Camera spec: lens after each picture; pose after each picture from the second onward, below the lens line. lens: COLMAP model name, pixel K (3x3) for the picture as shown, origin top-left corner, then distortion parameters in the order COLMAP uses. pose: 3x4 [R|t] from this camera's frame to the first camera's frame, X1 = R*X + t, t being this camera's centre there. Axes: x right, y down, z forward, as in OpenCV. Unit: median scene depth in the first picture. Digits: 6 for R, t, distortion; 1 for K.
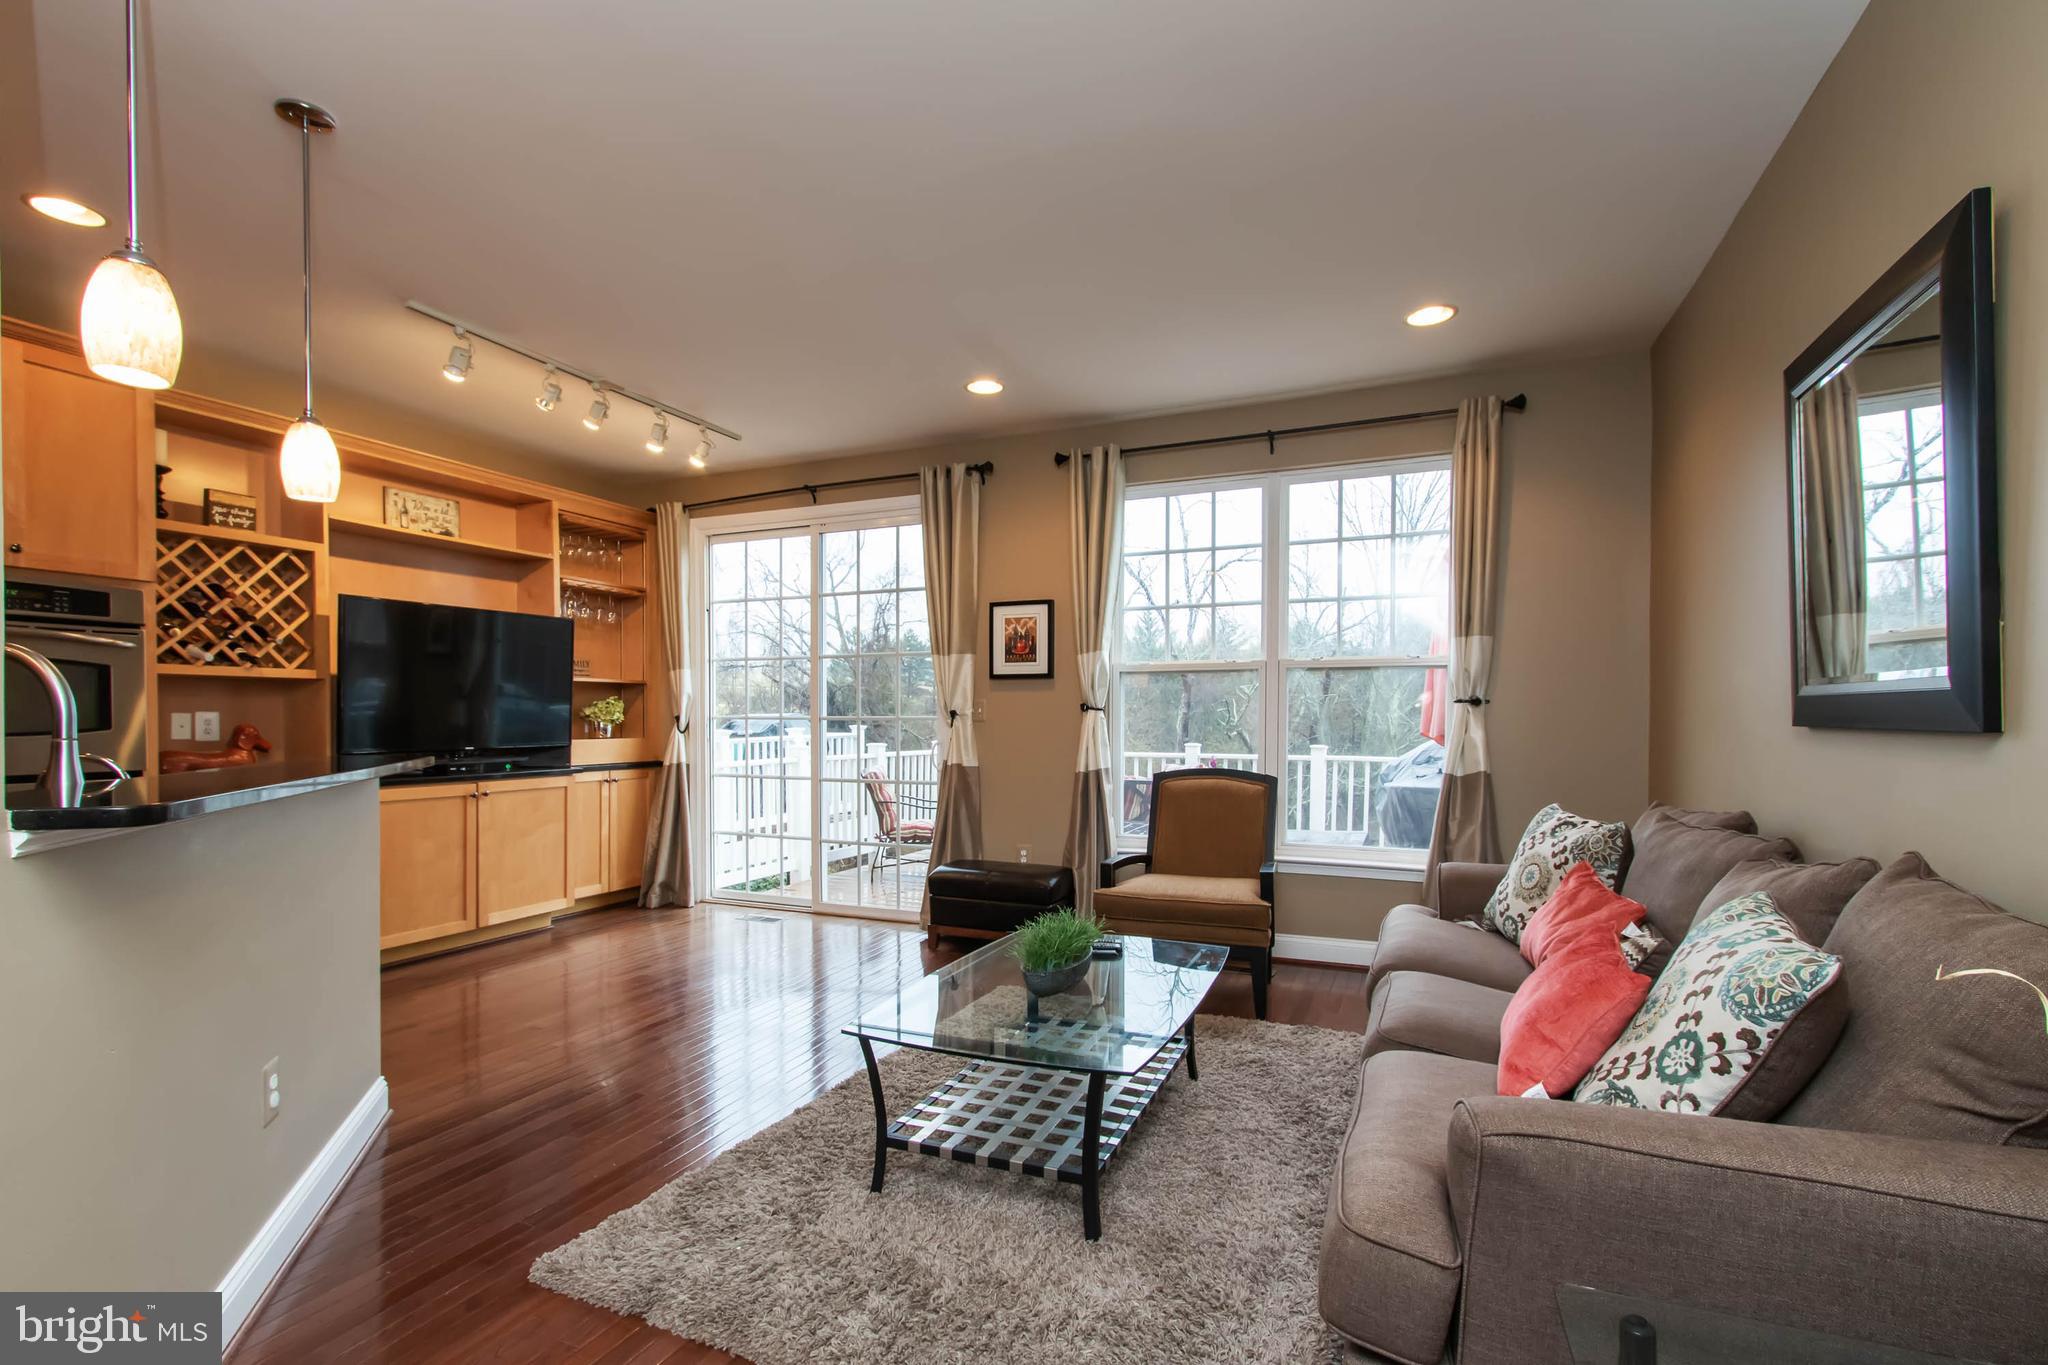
lens RADIAL K [[929.5, 0, 1024.9], [0, 929.5, 735.7], [0, 0, 1]] dist [0.000549, 0.000095]
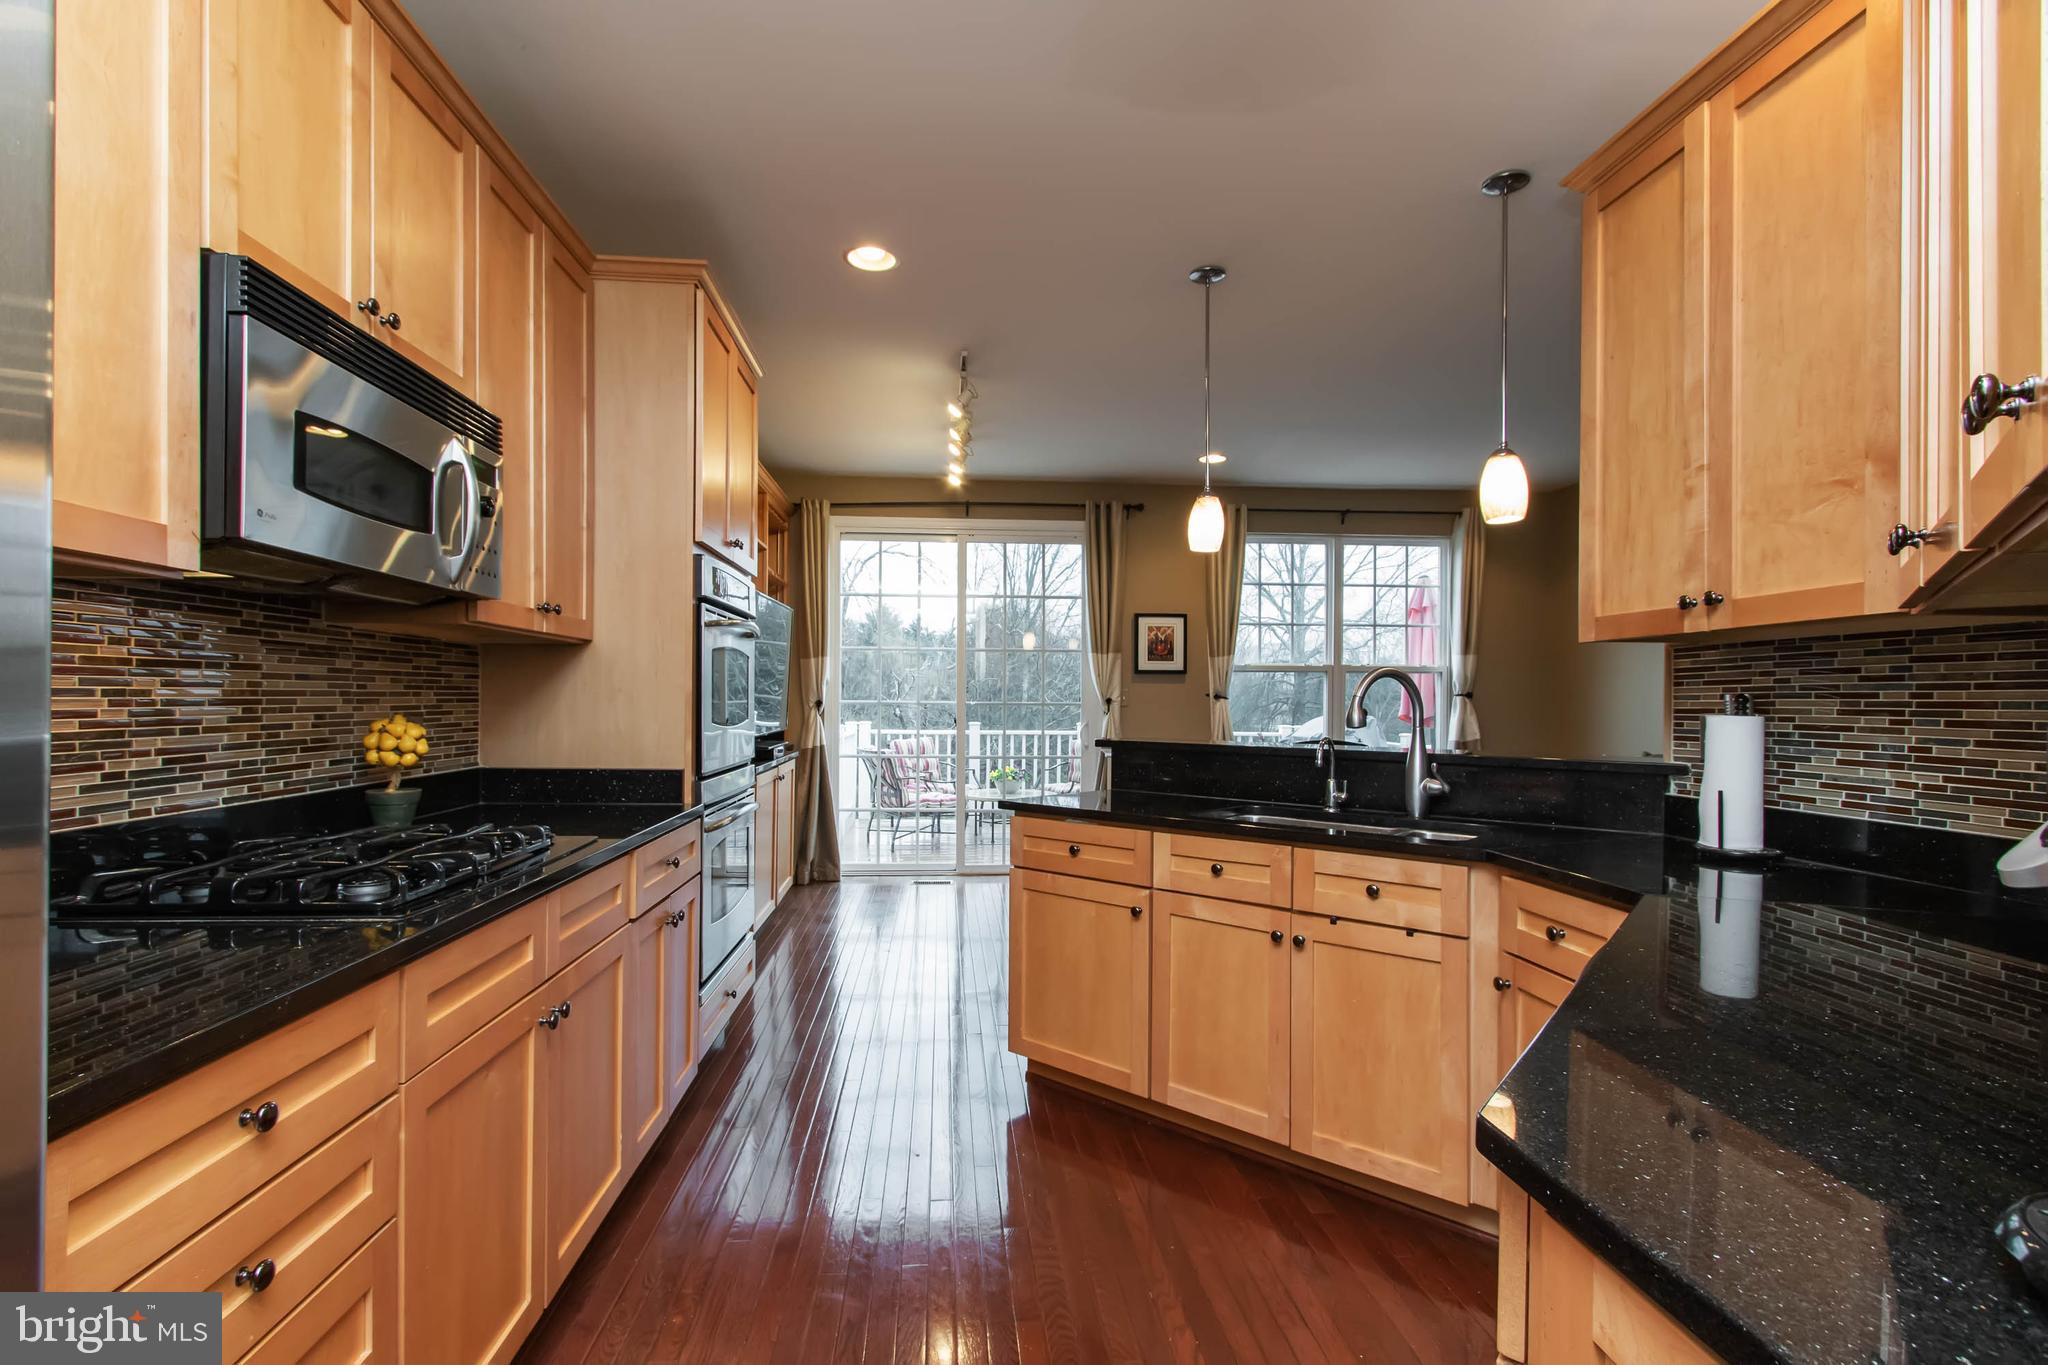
lens RADIAL K [[944.8, 0, 1020.5], [0, 944.8, 702.3], [0, 0, 1]] dist [0.003073, 0.000381]
pose [[0.885253, 0.000755, 0.465108, -0.782355], [0.003785, 0.999954, -0.008828, -0.010680], [-0.465094, 0.009575, 0.885210, -0.069178]]
